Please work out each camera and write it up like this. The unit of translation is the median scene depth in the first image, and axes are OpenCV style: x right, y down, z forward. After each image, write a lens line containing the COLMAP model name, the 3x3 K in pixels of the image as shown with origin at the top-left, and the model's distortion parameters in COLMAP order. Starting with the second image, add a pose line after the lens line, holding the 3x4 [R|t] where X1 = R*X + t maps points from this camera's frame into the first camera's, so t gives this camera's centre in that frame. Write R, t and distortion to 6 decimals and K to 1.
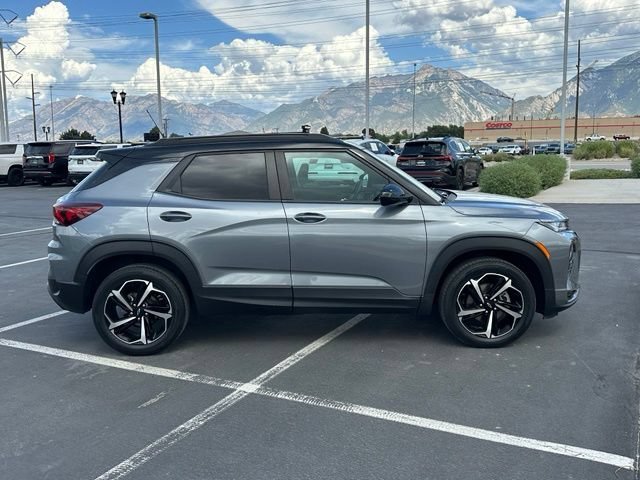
lens RADIAL K [[624.7, 0, 314.9], [0, 624.7, 238.8], [0, 0, 1]] dist [0.157183, -0.313675]
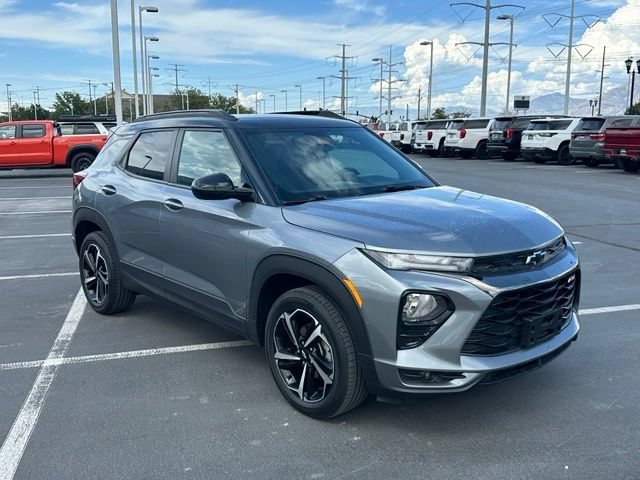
lens RADIAL K [[624.7, 0, 314.9], [0, 624.7, 238.8], [0, 0, 1]] dist [0.157183, -0.313675]
pose [[0.663122, 0.141844, -0.734949, 0.788725], [-0.112248, 0.989622, 0.089718, -0.088040], [0.740047, 0.023002, 0.672161, 0.536781]]
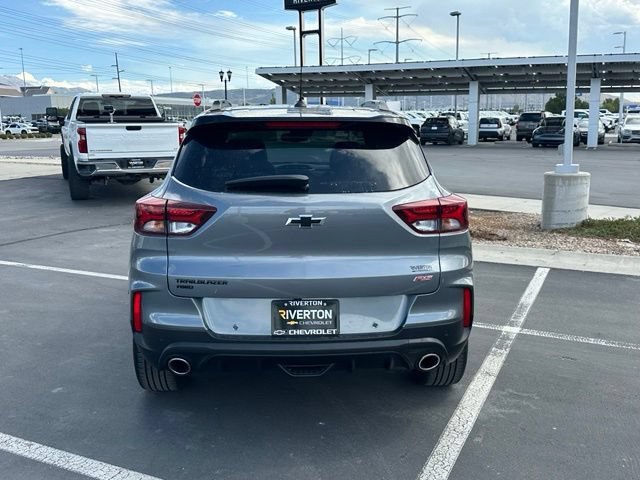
lens RADIAL K [[624.7, 0, 314.9], [0, 624.7, 238.8], [0, 0, 1]] dist [0.157183, -0.313675]
pose [[-0.040339, -0.159240, 0.986415, -1.031979], [0.152207, 0.974718, 0.163577, -0.140428], [-0.987525, 0.156738, -0.015081, 1.166434]]
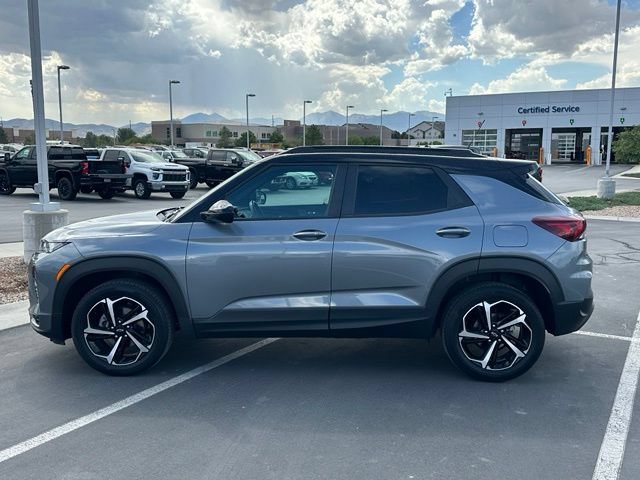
lens RADIAL K [[624.7, 0, 314.9], [0, 624.7, 238.8], [0, 0, 1]] dist [0.157183, -0.313675]
pose [[-0.999435, 0.008237, 0.032599, -0.046615], [0.016623, 0.963797, 0.266117, -0.329447], [-0.029227, 0.266508, -0.963389, 2.241471]]
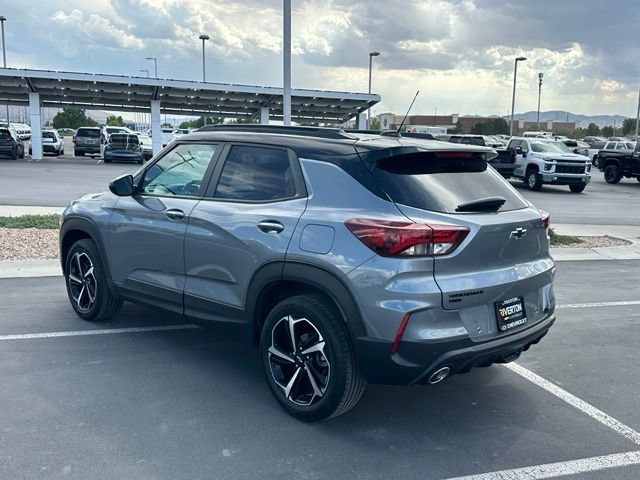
lens RADIAL K [[624.7, 0, 314.9], [0, 624.7, 238.8], [0, 0, 1]] dist [0.157183, -0.313675]
pose [[-0.706573, -0.104315, 0.699910, -0.798112], [0.091037, 0.967456, 0.236094, -0.250582], [-0.701760, 0.230535, -0.674082, 1.824390]]
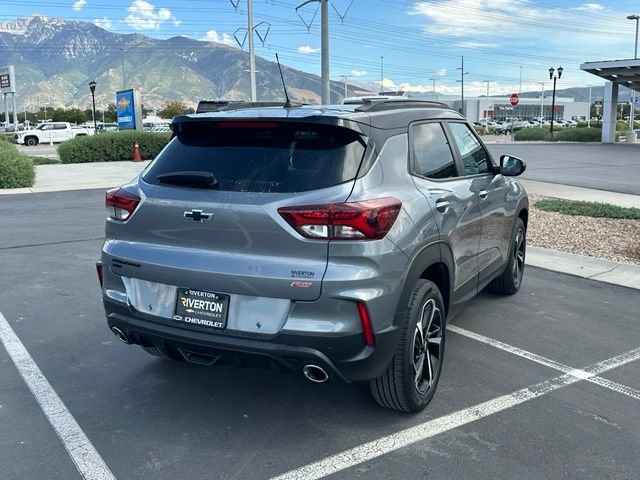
lens RADIAL K [[624.7, 0, 314.9], [0, 624.7, 238.8], [0, 0, 1]] dist [0.157183, -0.313675]
pose [[0.465089, -0.136416, 0.874690, -0.941336], [0.122009, 0.988504, 0.089292, -0.080627], [-0.876816, 0.065191, 0.476387, 0.769120]]
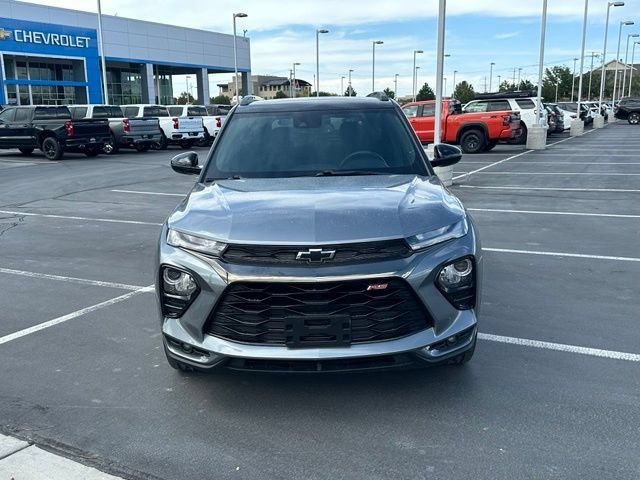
lens RADIAL K [[624.7, 0, 314.9], [0, 624.7, 238.8], [0, 0, 1]] dist [0.157183, -0.313675]
pose [[-0.011148, 0.215545, -0.976430, 1.055505], [-0.119119, 0.969251, 0.215320, -0.183772], [0.992817, 0.118711, 0.014870, 1.160098]]
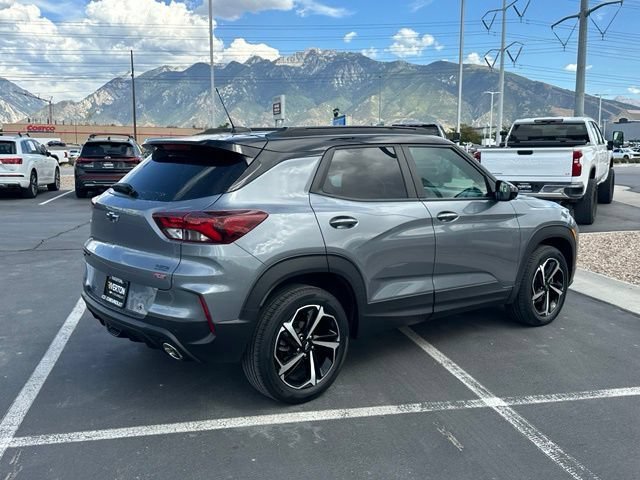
lens RADIAL K [[624.7, 0, 314.9], [0, 624.7, 238.8], [0, 0, 1]] dist [0.157183, -0.313675]
pose [[0.767014, -0.066165, 0.638210, -0.764771], [0.071803, 0.997272, 0.017096, -0.030219], [-0.637600, 0.032712, 0.769673, 0.390297]]
